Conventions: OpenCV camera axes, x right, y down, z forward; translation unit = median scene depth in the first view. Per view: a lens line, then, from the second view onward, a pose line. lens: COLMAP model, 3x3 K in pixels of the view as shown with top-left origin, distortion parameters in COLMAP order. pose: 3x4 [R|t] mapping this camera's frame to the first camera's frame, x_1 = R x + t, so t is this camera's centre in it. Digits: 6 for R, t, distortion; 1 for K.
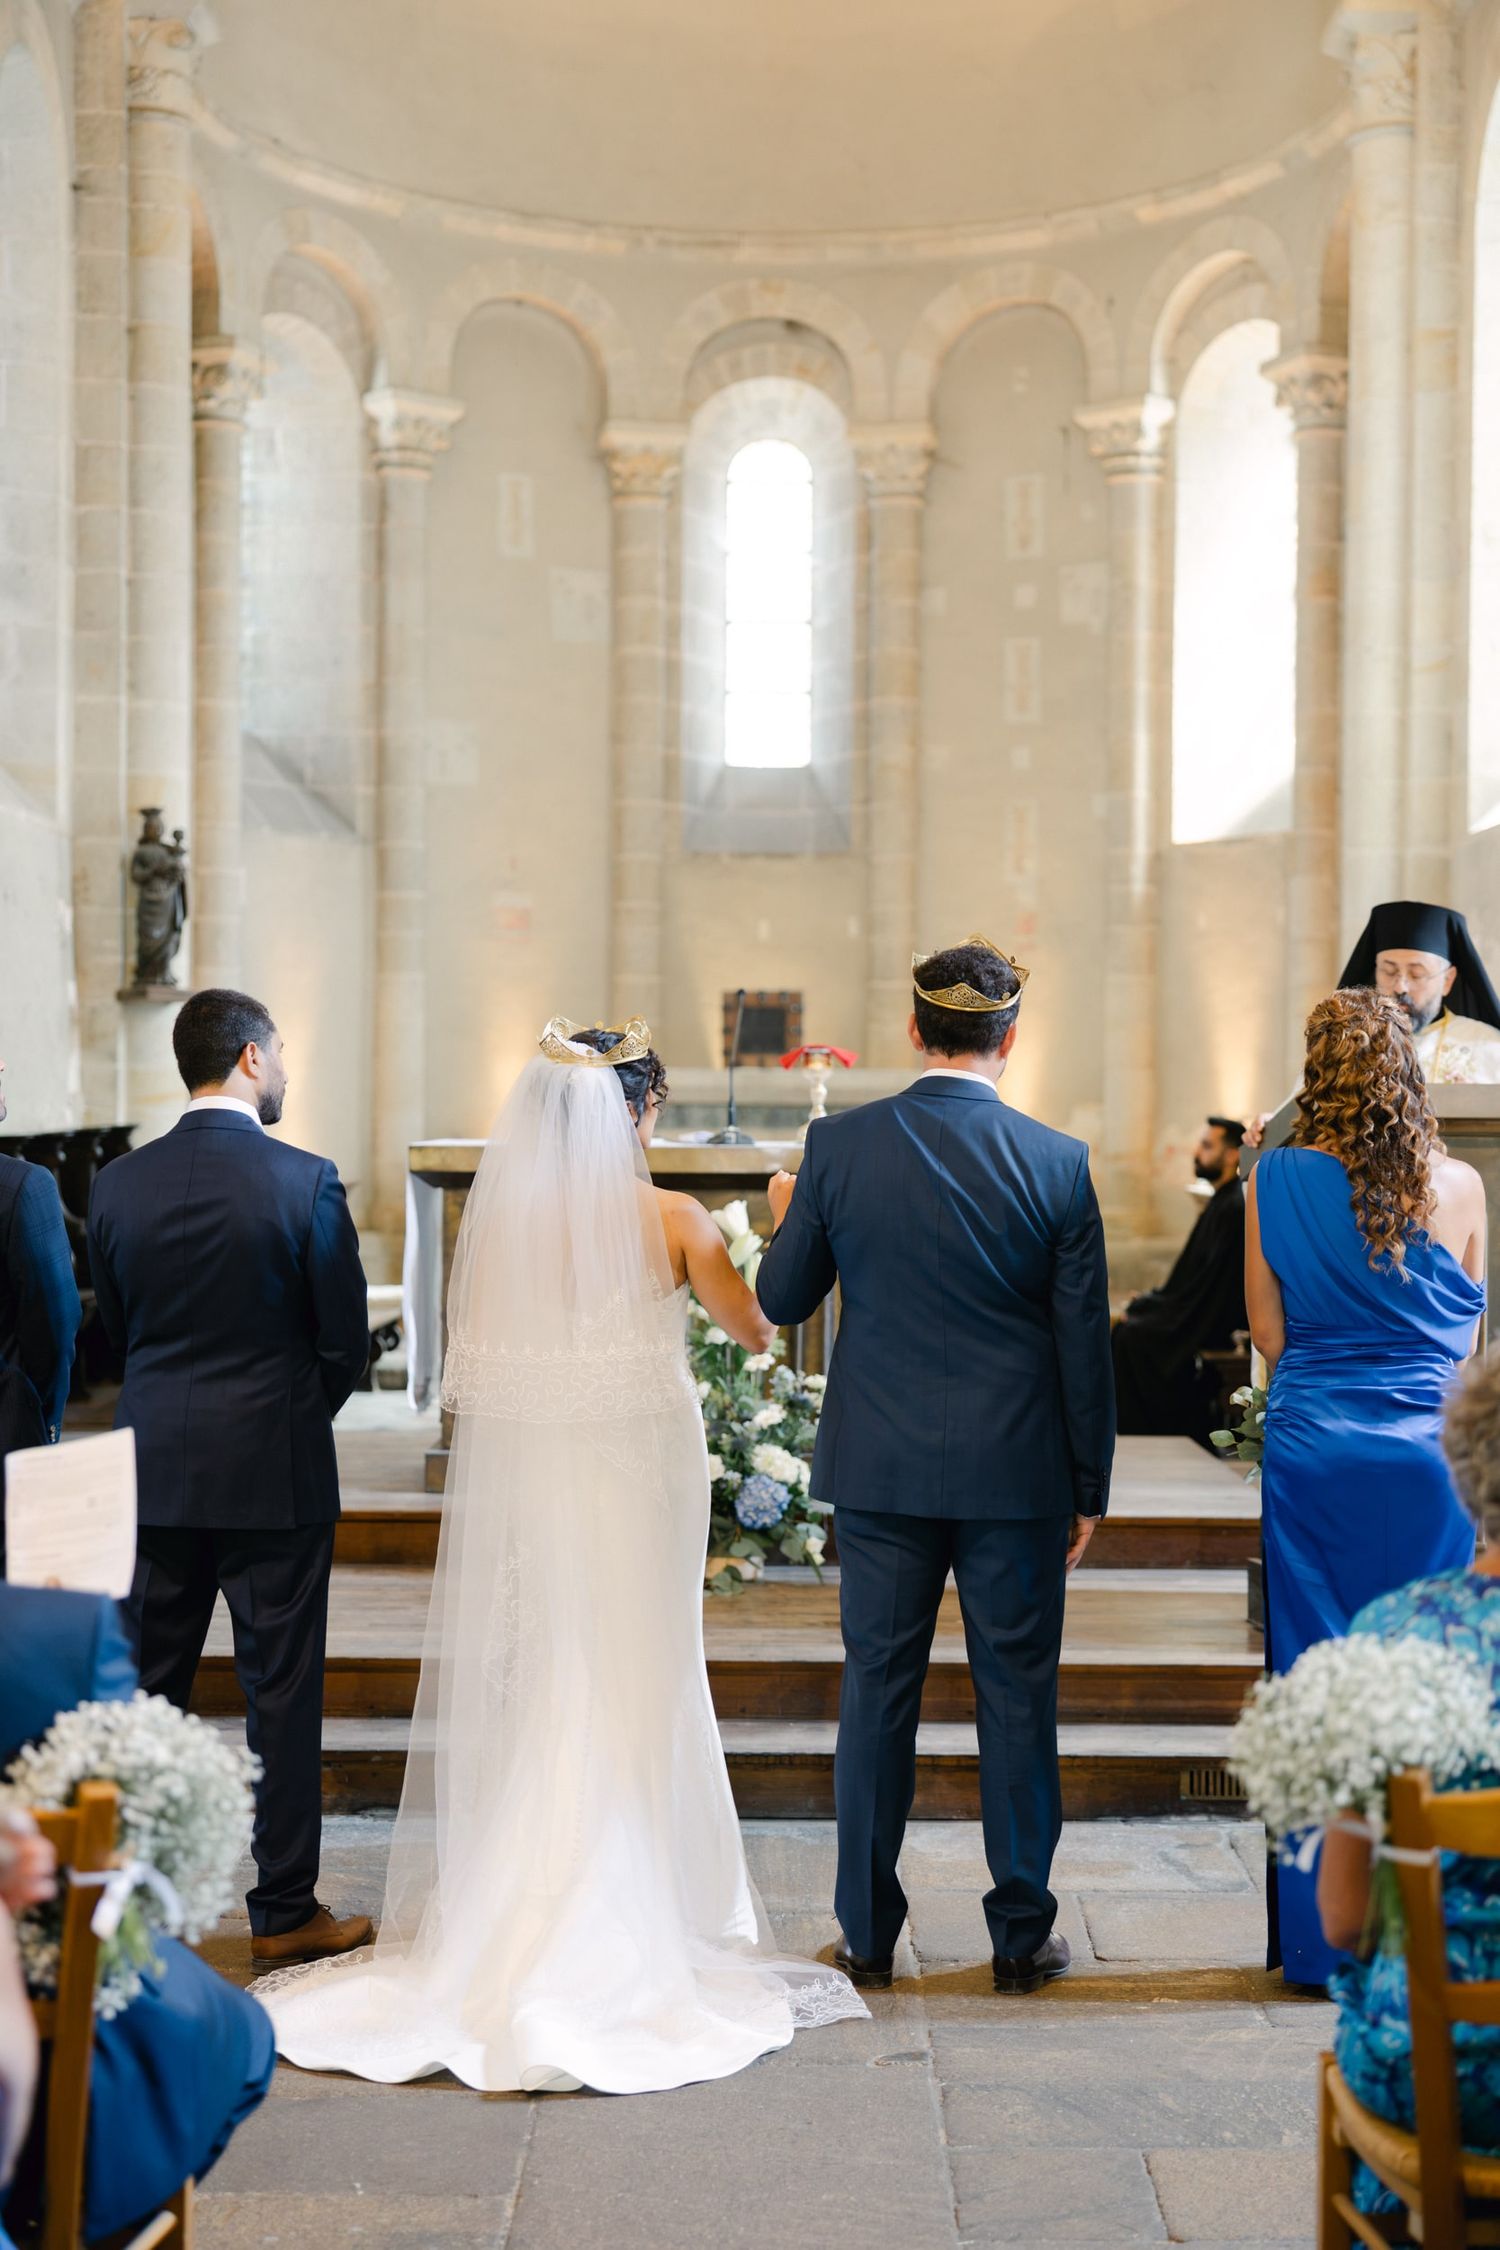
lens RADIAL K [[3265.4, 0, 789.8], [0, 3265.4, 1124.3], [0, 0, 1]] dist [0.029178, -0.010216]
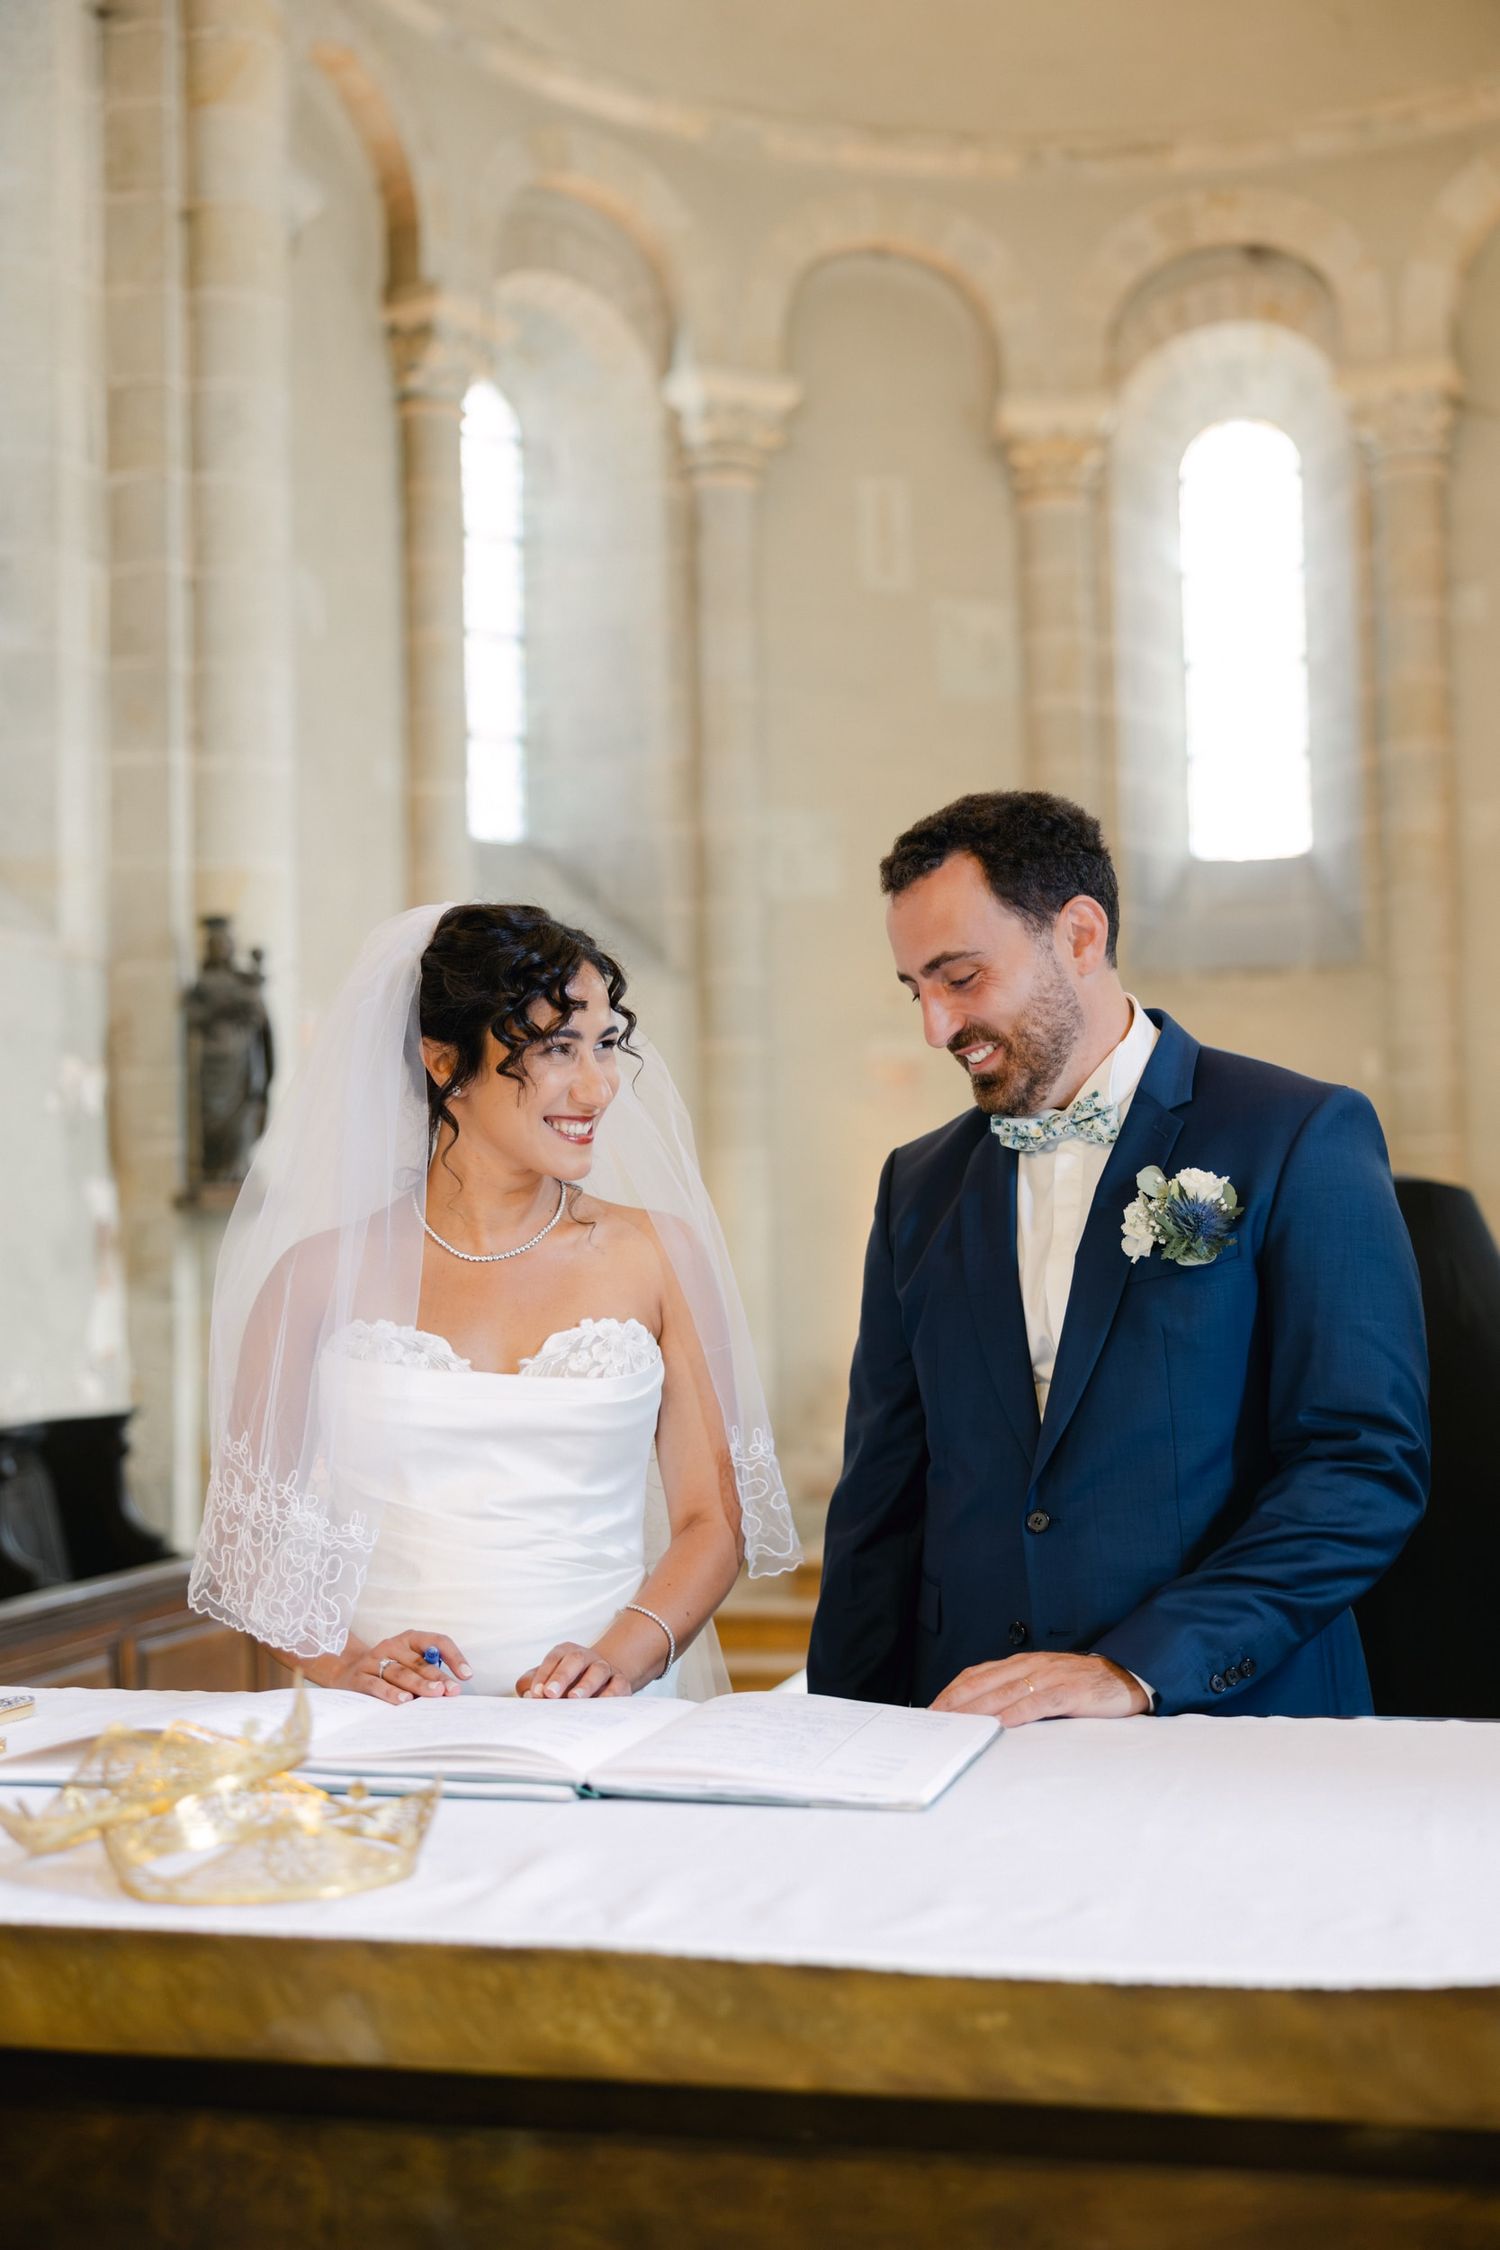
lens RADIAL K [[2811.0, 0, 750.0], [0, 2811.0, 1125.0], [0, 0, 1]] dist [0.004626, 0.000945]
pose [[0.971563, -0.037816, -0.233744, 0.032120], [0.024850, 0.997997, -0.058168, -0.015565], [0.235476, 0.050706, 0.970557, 0.388498]]
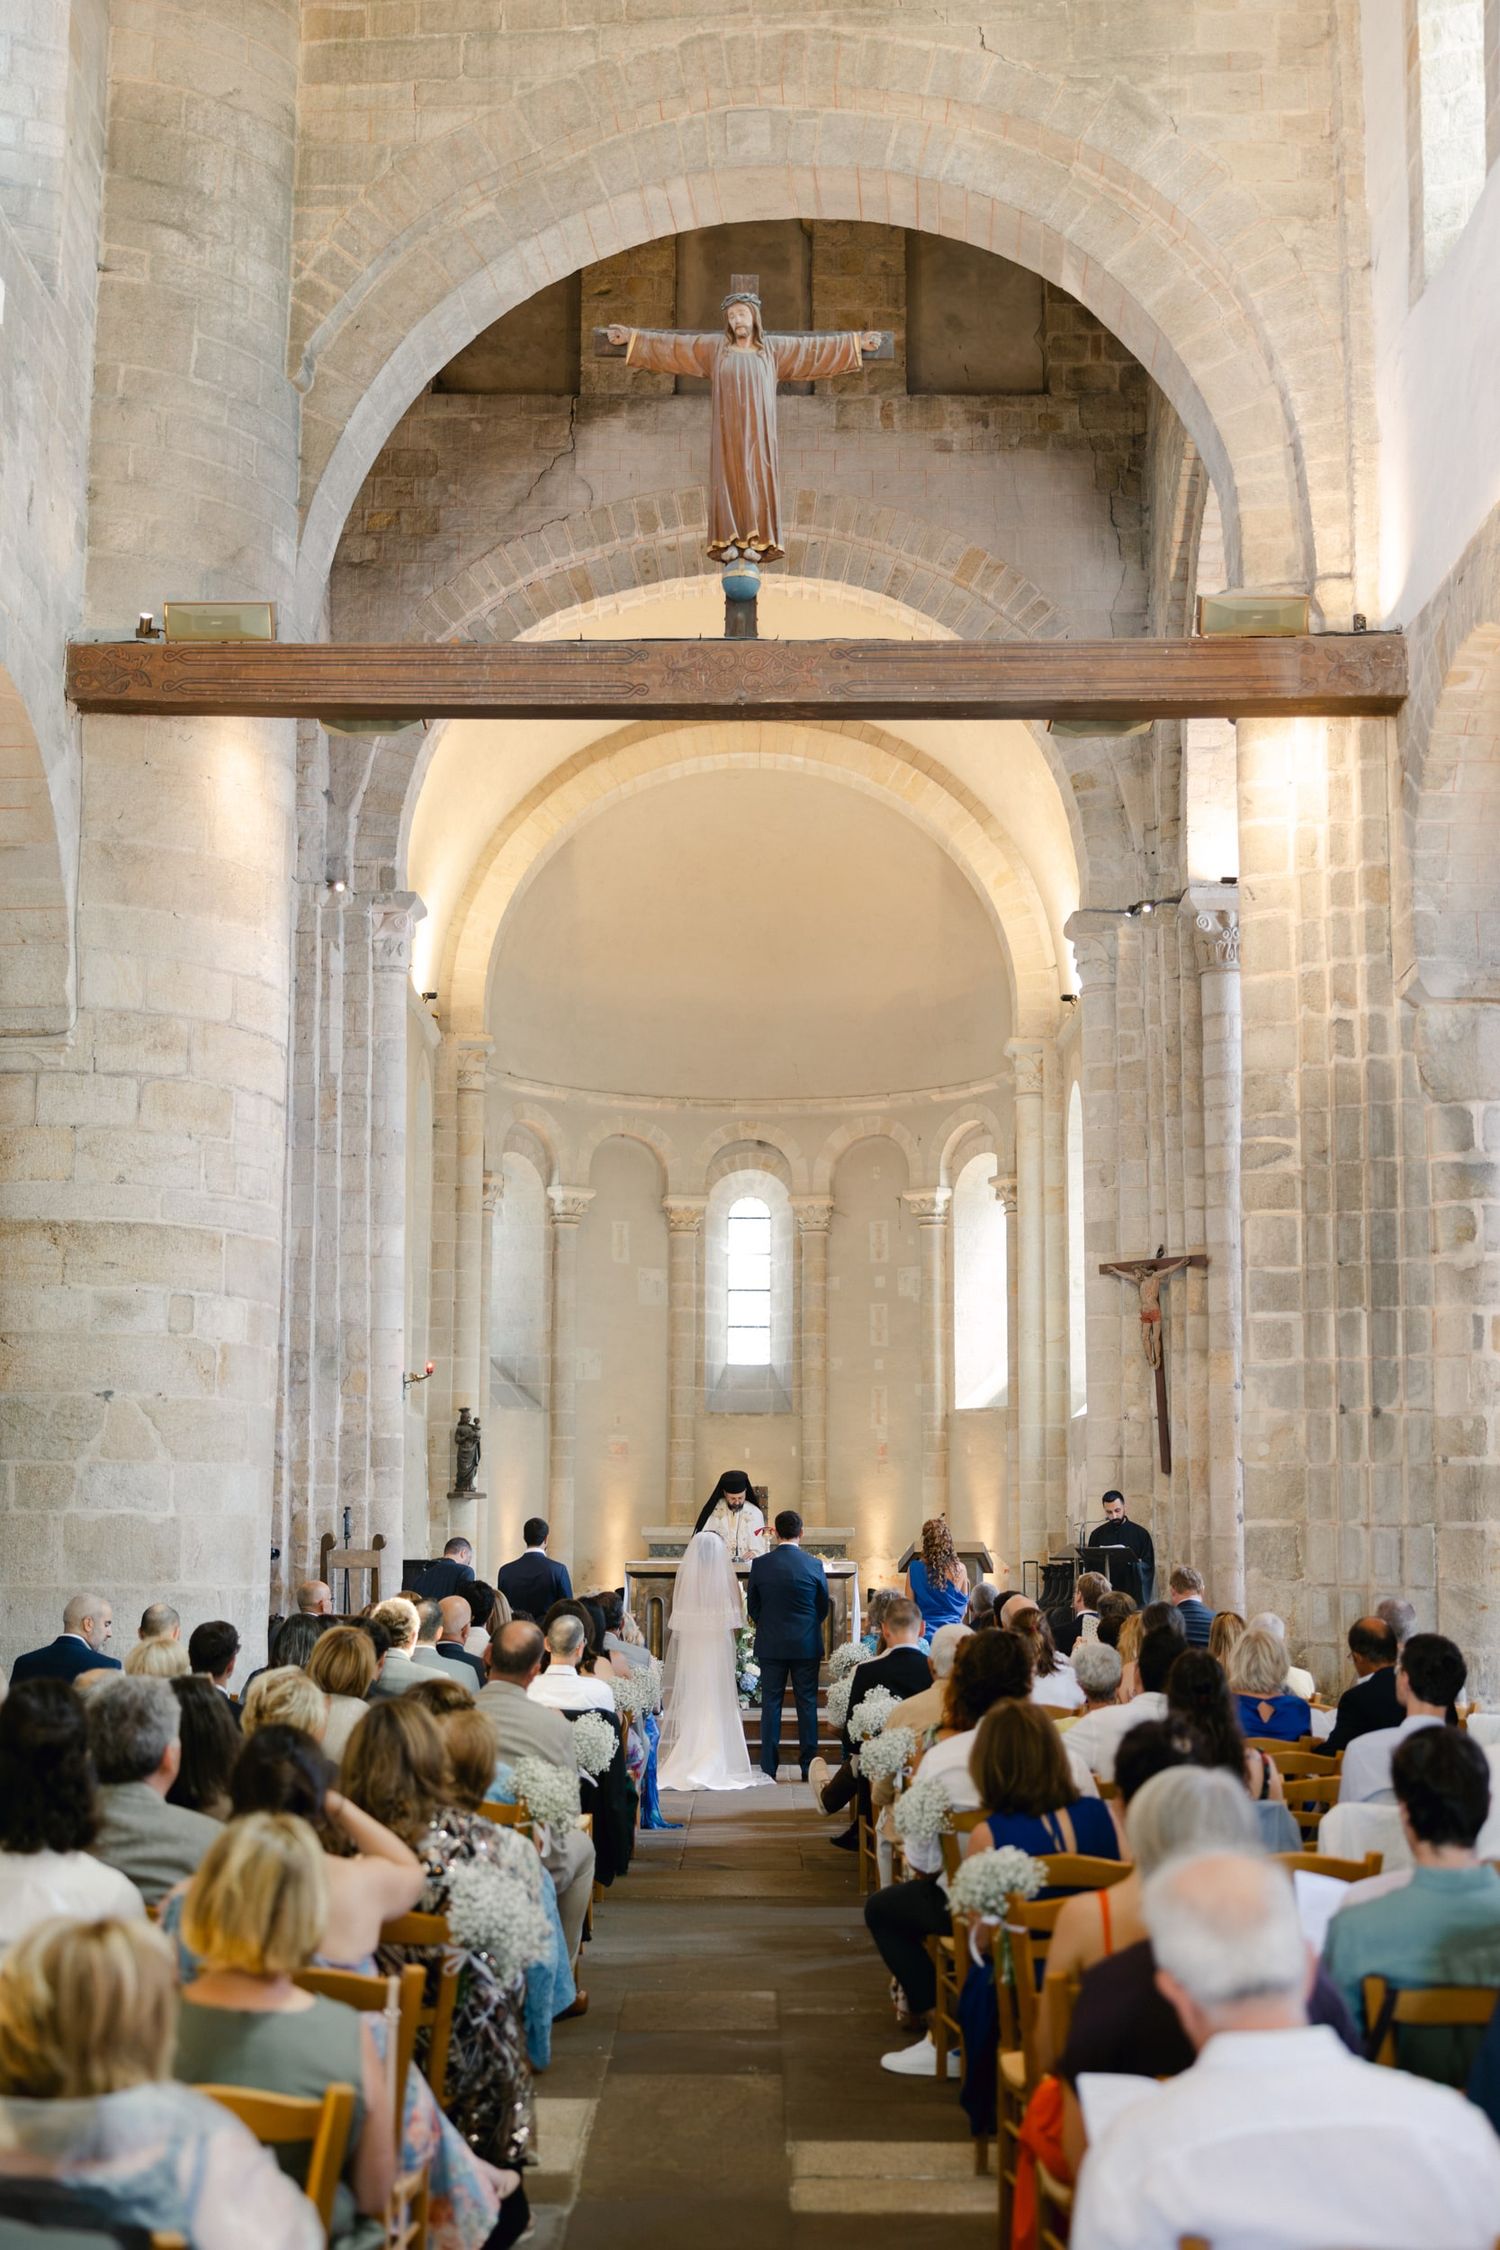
lens RADIAL K [[2861.9, 0, 750.0], [0, 2861.9, 1125.0], [0, 0, 1]] dist [0.003168, -0.001670]
pose [[0.999966, -0.004416, -0.006940, 0.006530], [0.003344, 0.989035, -0.147642, -0.001410], [0.007516, 0.147614, 0.989016, -0.734165]]
